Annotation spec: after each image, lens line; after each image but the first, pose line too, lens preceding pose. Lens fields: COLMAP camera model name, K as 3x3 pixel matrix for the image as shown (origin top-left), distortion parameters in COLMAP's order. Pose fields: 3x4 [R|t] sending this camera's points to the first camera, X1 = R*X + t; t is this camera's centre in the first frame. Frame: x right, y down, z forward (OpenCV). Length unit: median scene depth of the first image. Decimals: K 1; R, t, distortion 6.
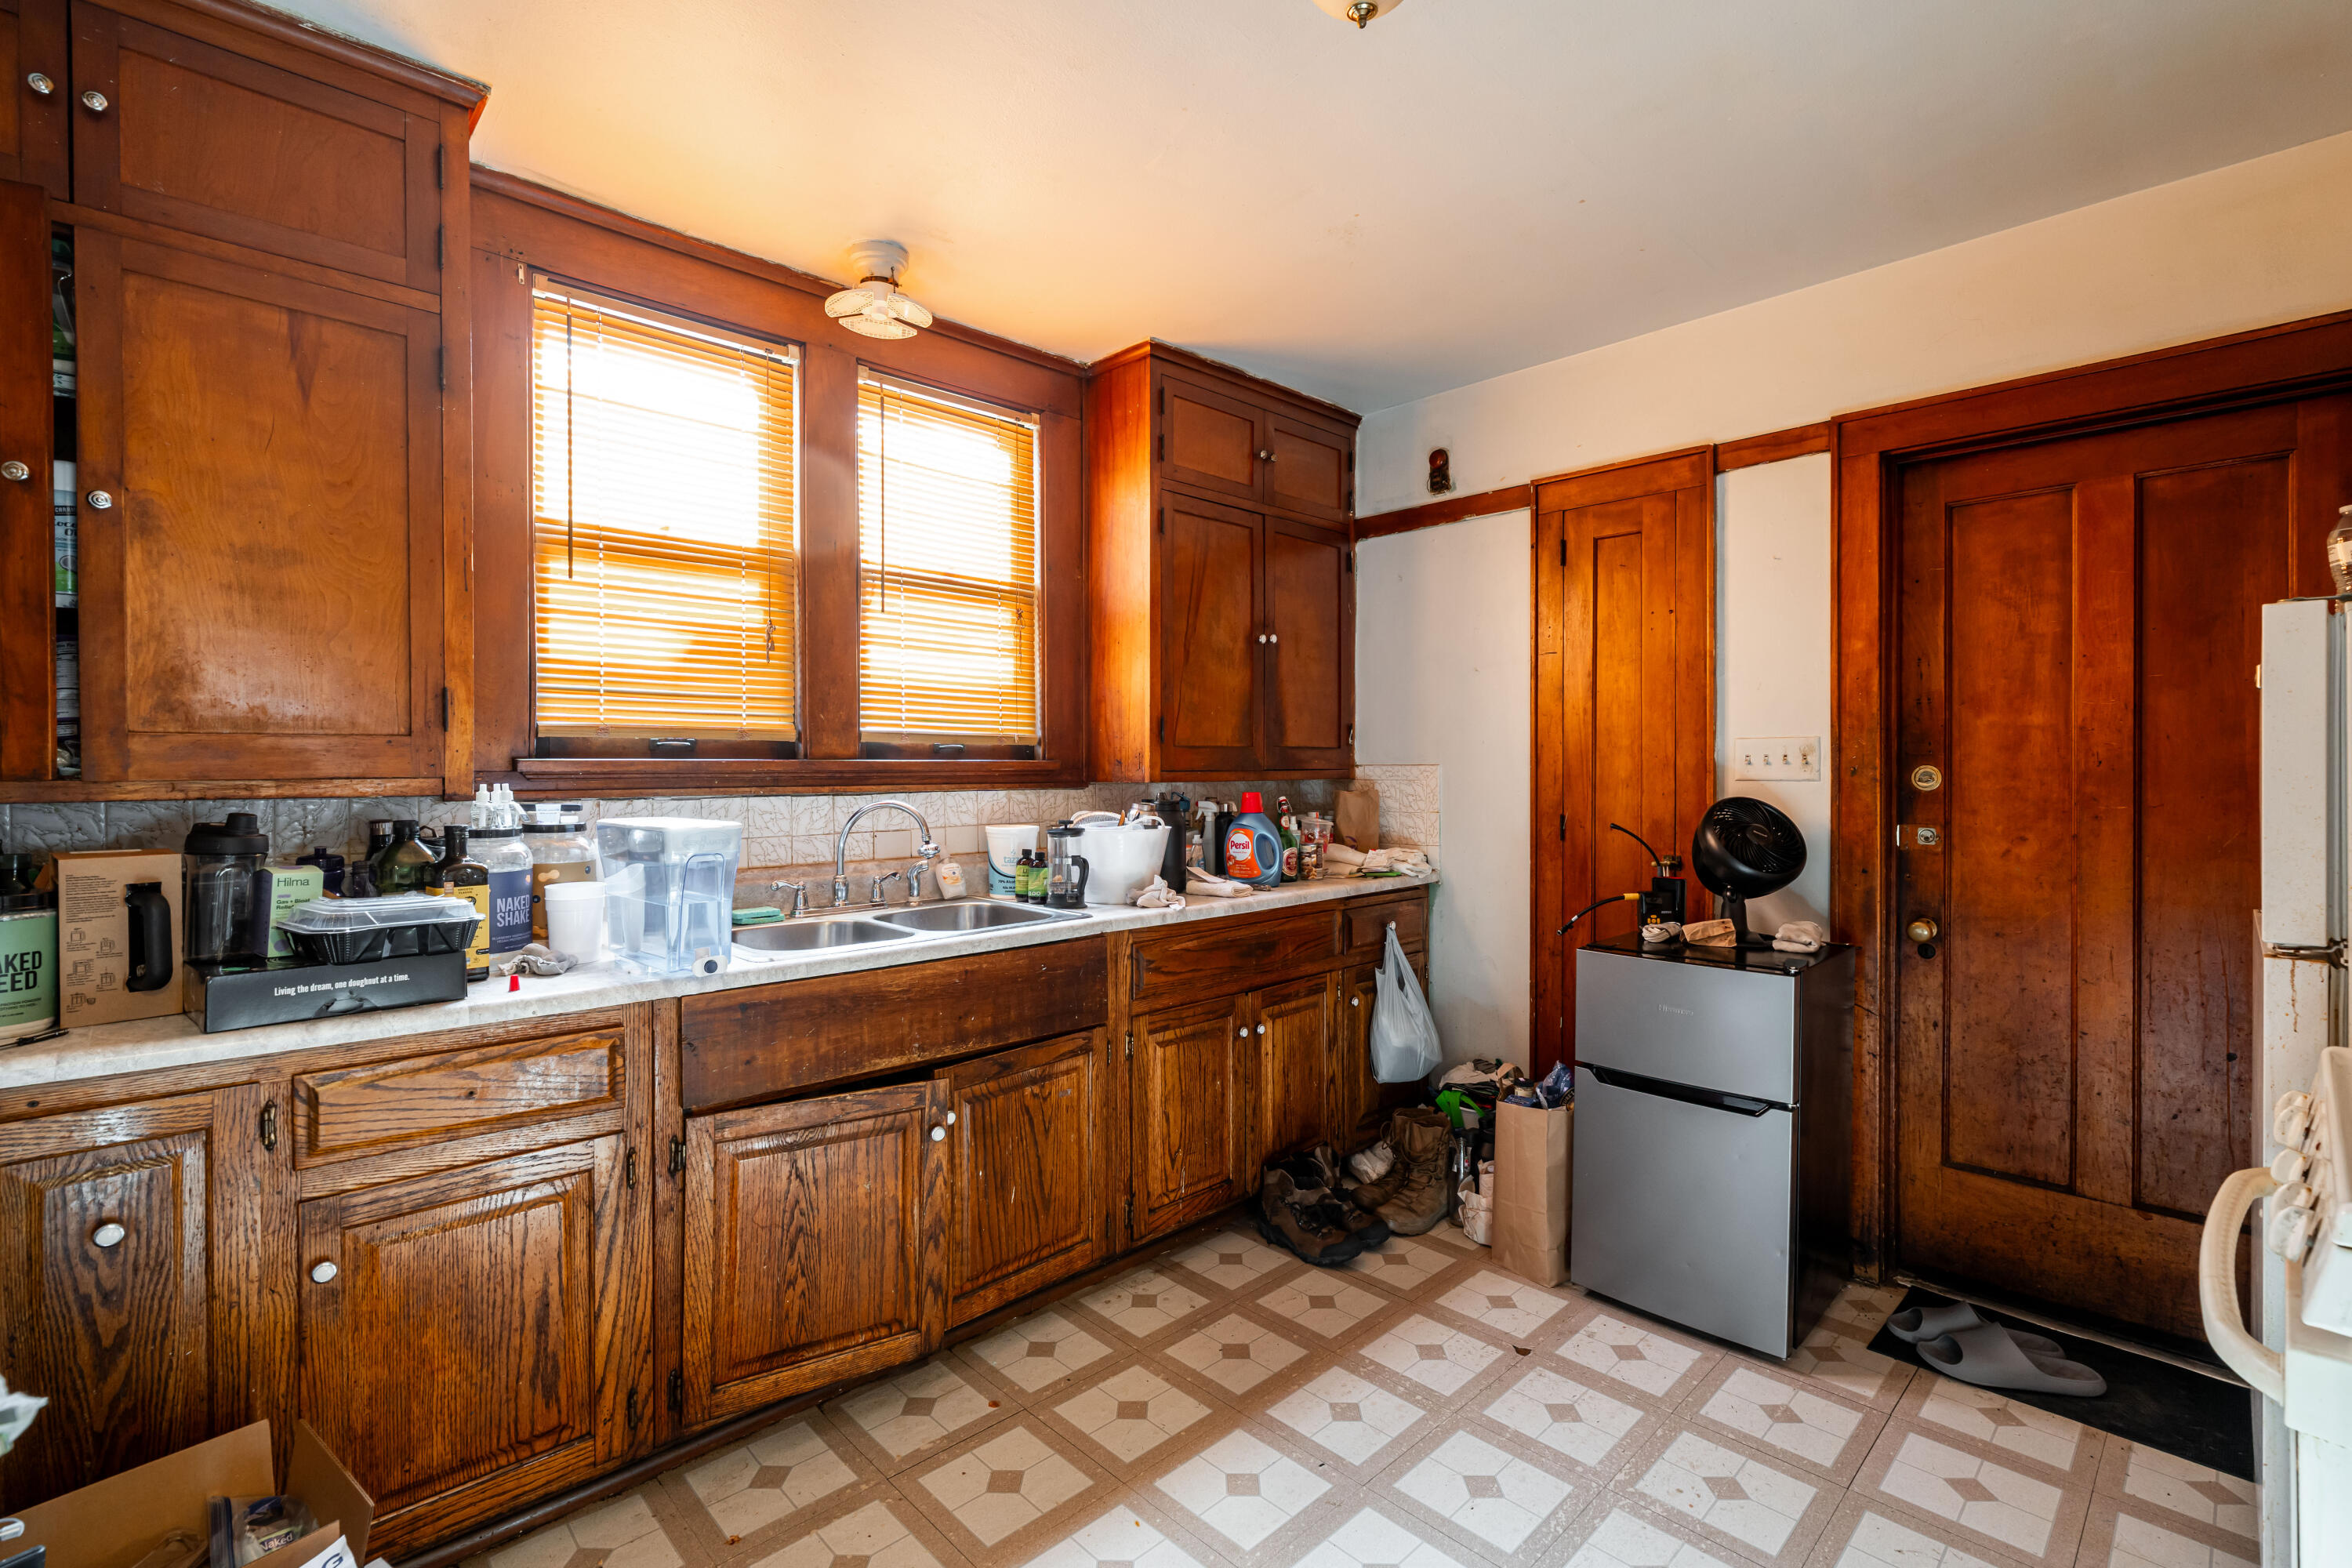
lens RADIAL K [[1060.5, 0, 1178.2], [0, 1060.5, 769.9], [0, 0, 1]] dist [-0.020856, 0.008186]
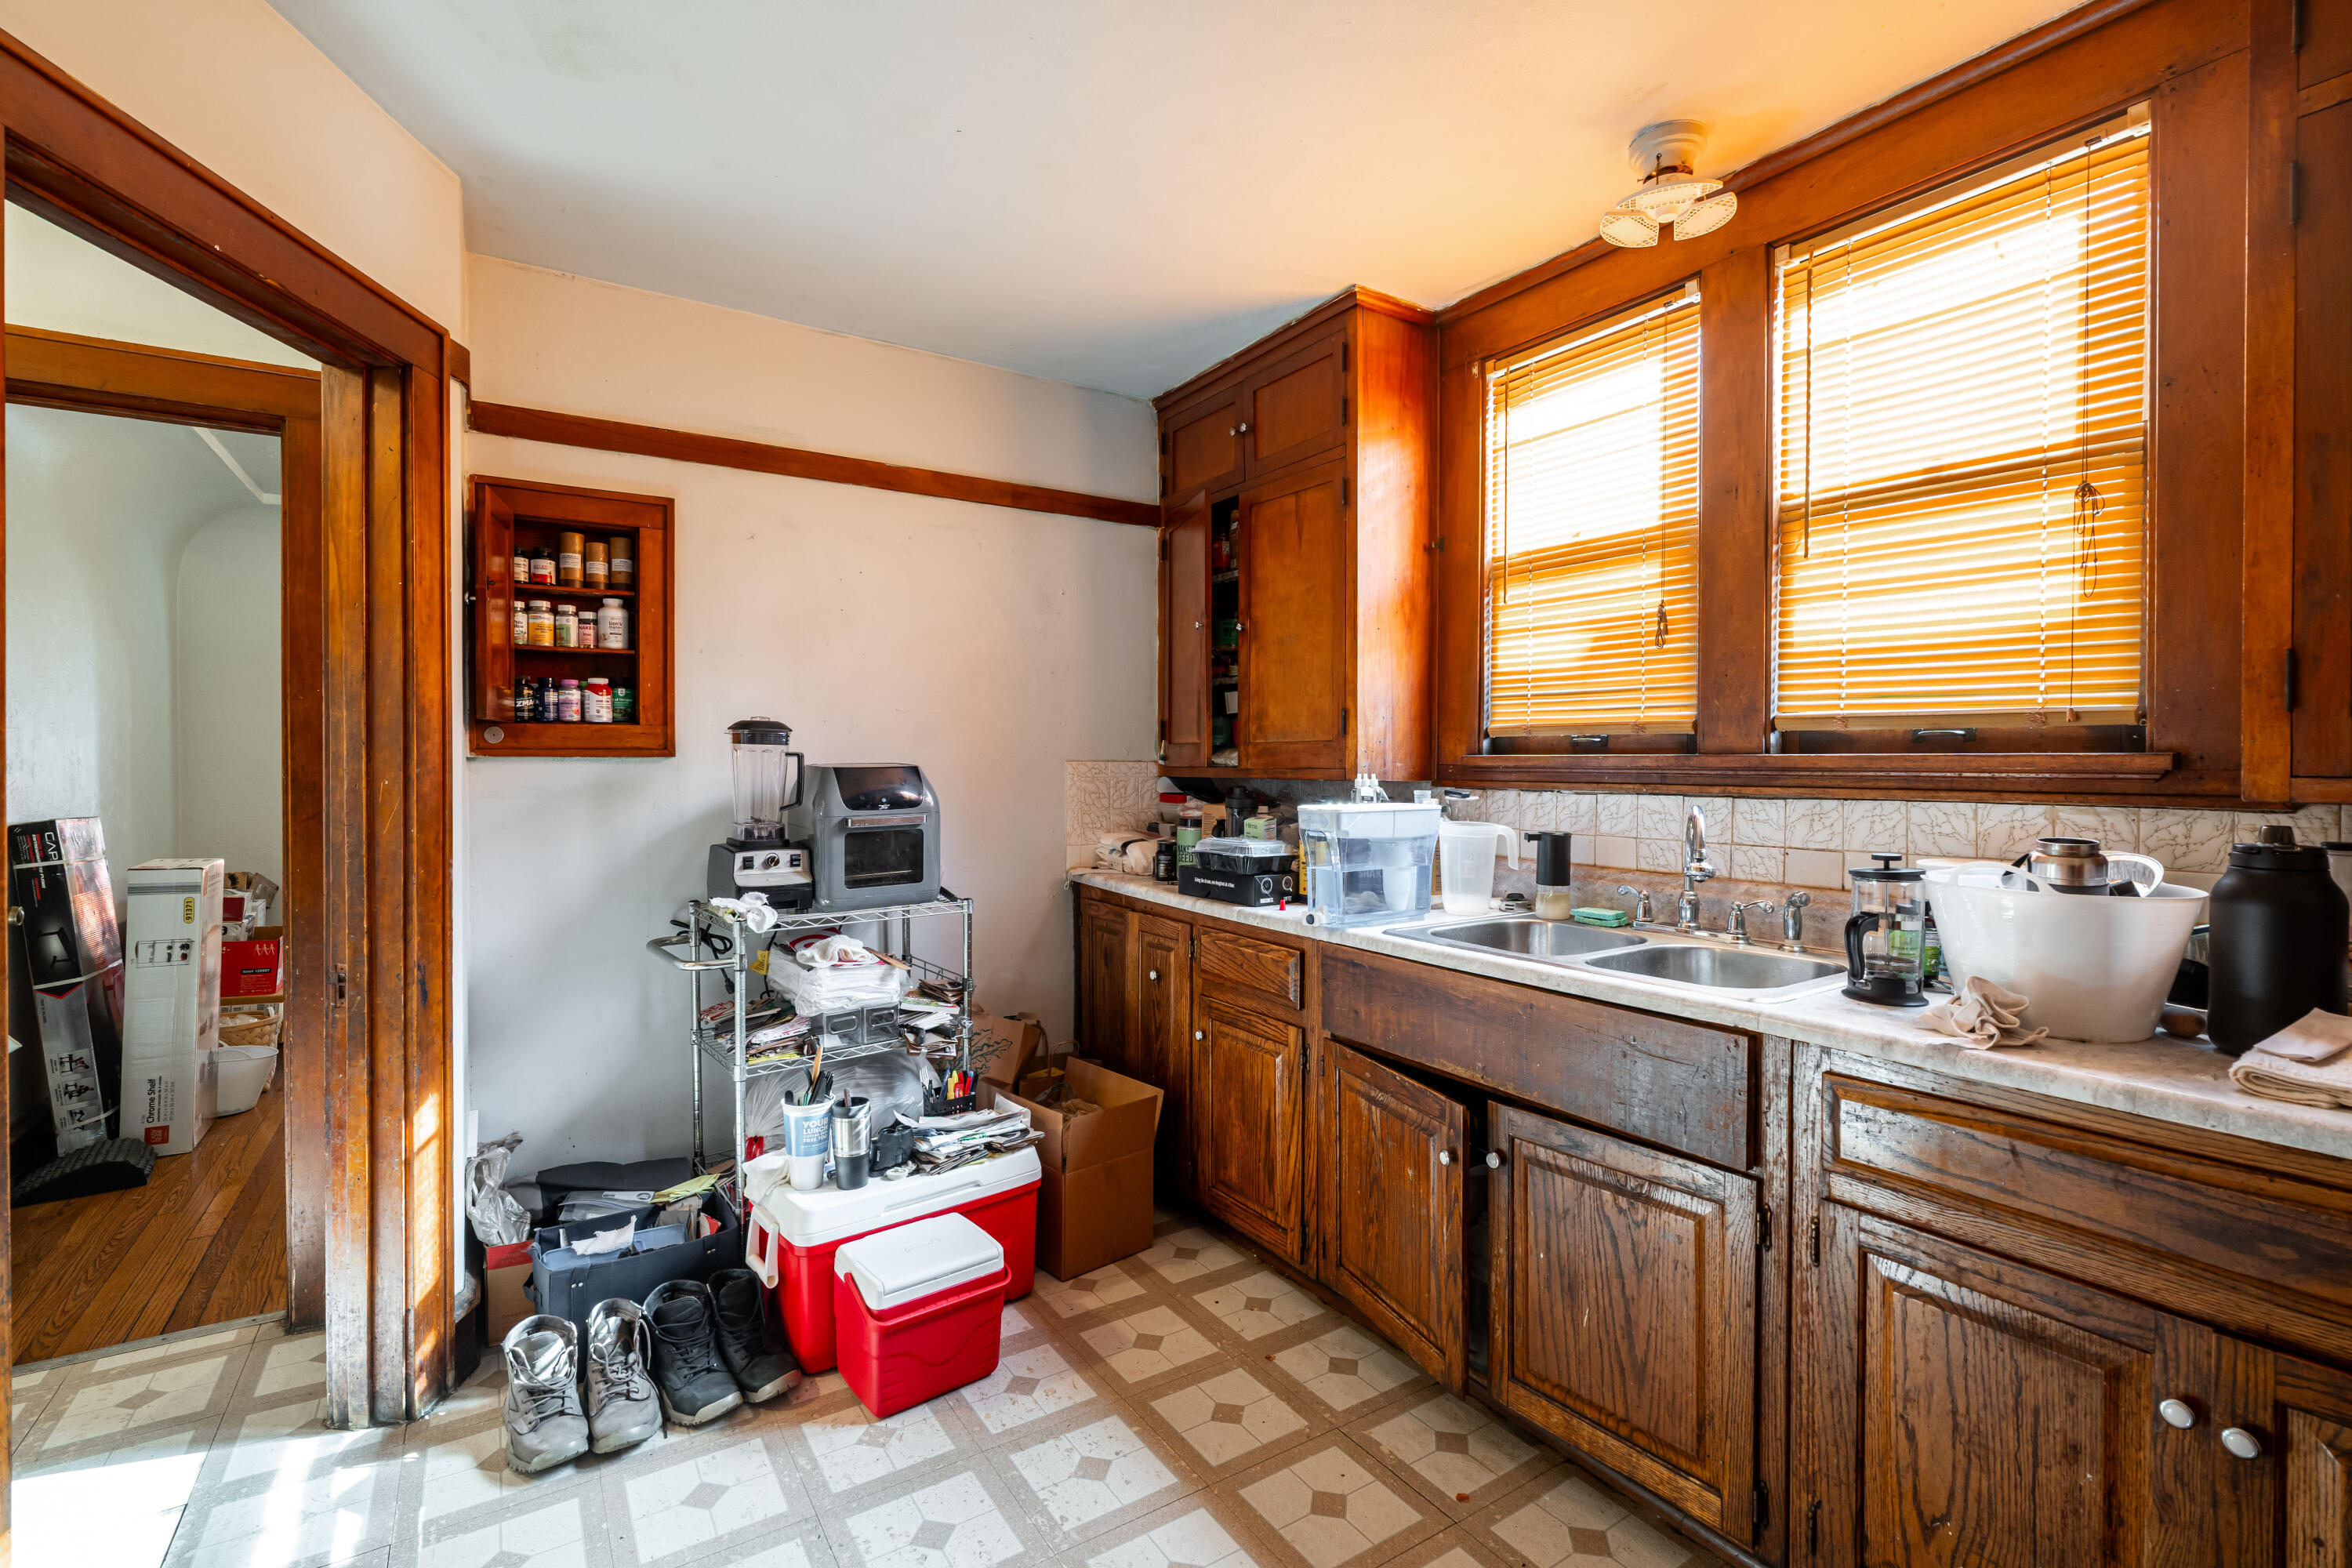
lens RADIAL K [[1060.5, 0, 1180.5], [0, 1060.5, 772.5], [0, 0, 1]] dist [-0.020856, 0.008186]
pose [[-0.196501, 0.010208, -0.980450, 0.593288], [-0.007515, 0.999901, 0.011916, -0.002298], [0.980475, 0.009710, -0.196405, 0.780201]]
